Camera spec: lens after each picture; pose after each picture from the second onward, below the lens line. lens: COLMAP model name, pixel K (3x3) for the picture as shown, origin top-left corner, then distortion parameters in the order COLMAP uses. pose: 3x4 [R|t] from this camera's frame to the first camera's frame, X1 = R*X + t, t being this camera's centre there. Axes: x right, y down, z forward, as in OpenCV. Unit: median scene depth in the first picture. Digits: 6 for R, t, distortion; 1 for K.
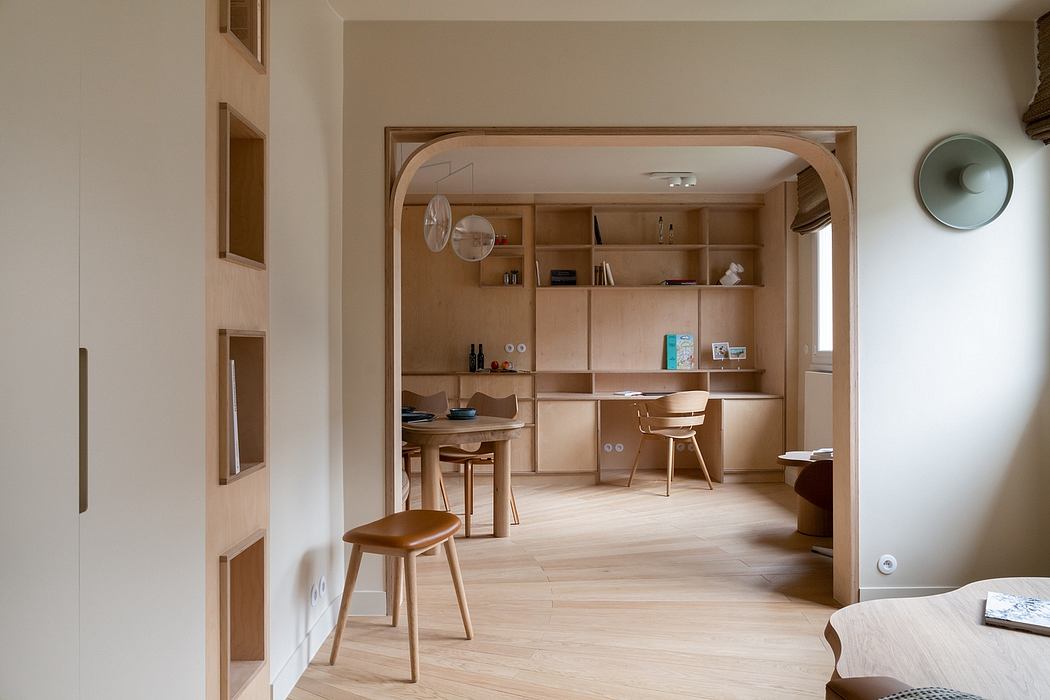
lens RADIAL K [[779.8, 0, 525.0], [0, 779.8, 350.0], [0, 0, 1]] dist [0.006567, 0.000734]
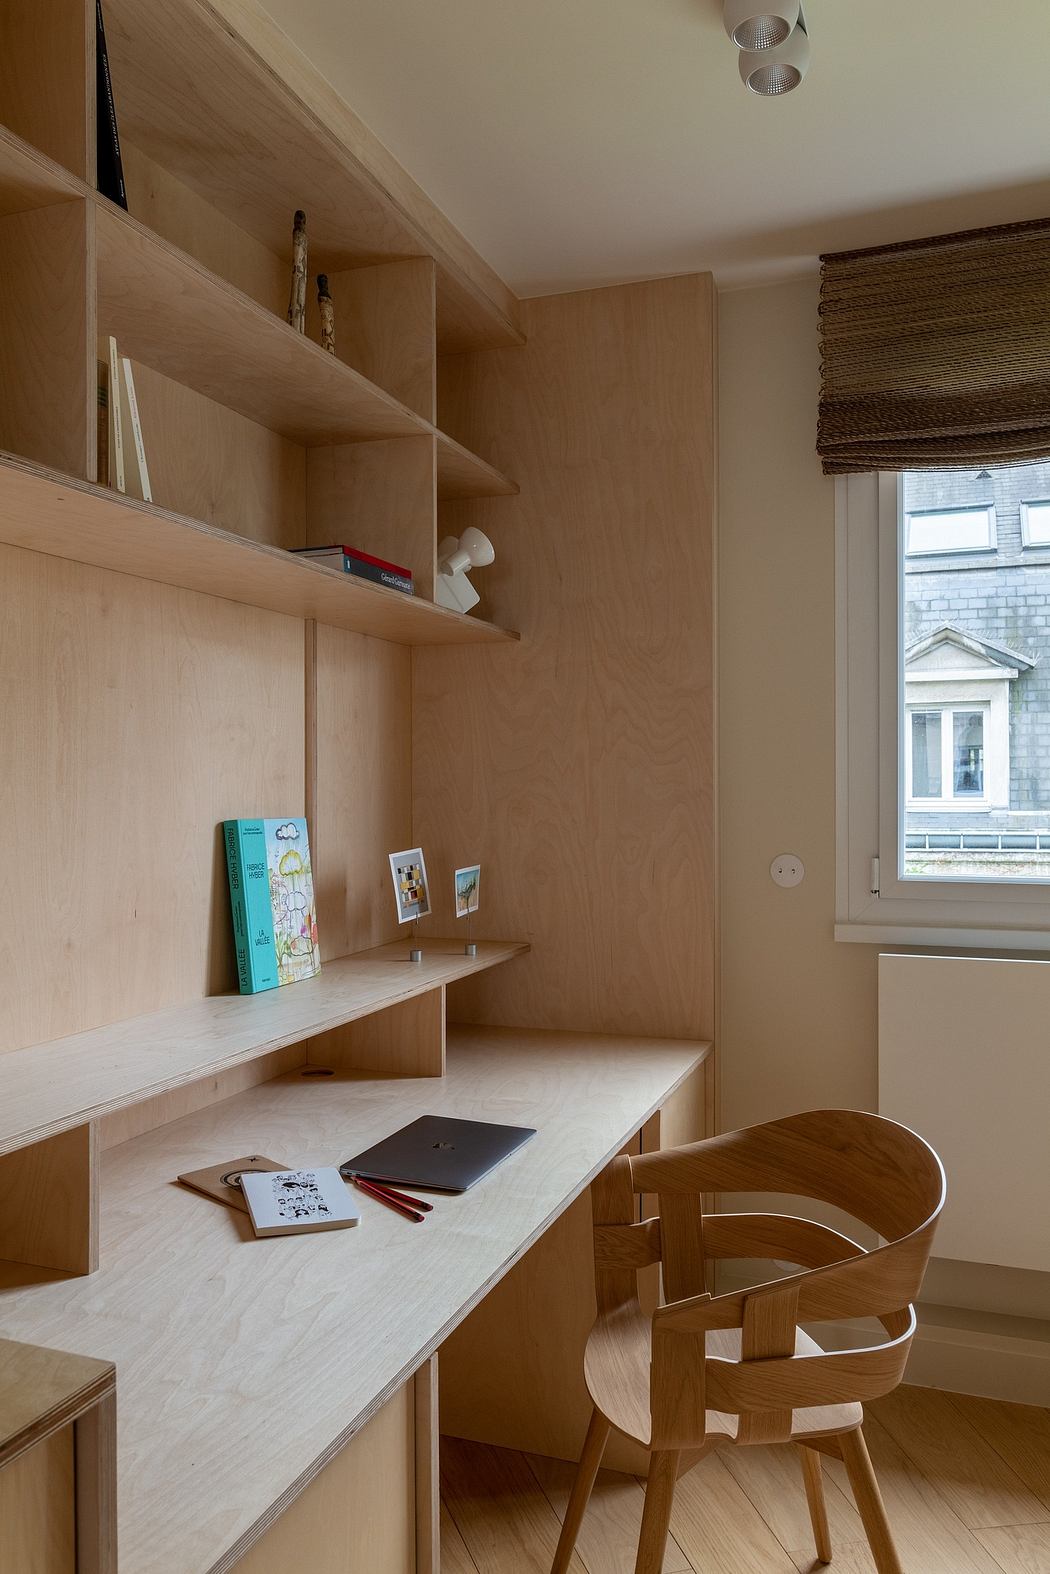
lens RADIAL K [[1168.9, 0, 525.0], [0, 1168.9, 787.0], [0, 0, 1]] dist [0.006567, 0.000734]
pose [[0.347624, -0.000566, 0.937634, -0.077068], [-0.002543, 0.999996, 0.001547, -0.029922], [-0.937630, -0.002922, 0.347621, 0.853513]]
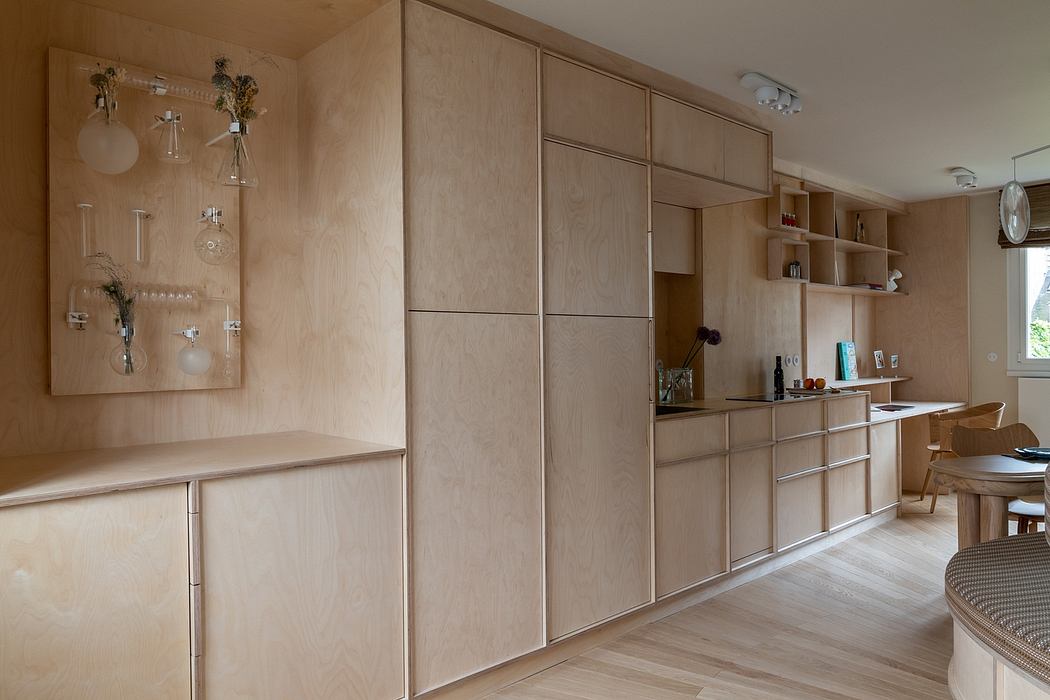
lens RADIAL K [[779.8, 0, 525.0], [0, 779.8, 350.0], [0, 0, 1]] dist [0.006567, 0.000734]
pose [[0.716506, -0.012752, 0.697464, -0.752987], [0.008644, 0.999918, 0.009402, -0.023478], [-0.697527, -0.000707, 0.716558, 0.620467]]
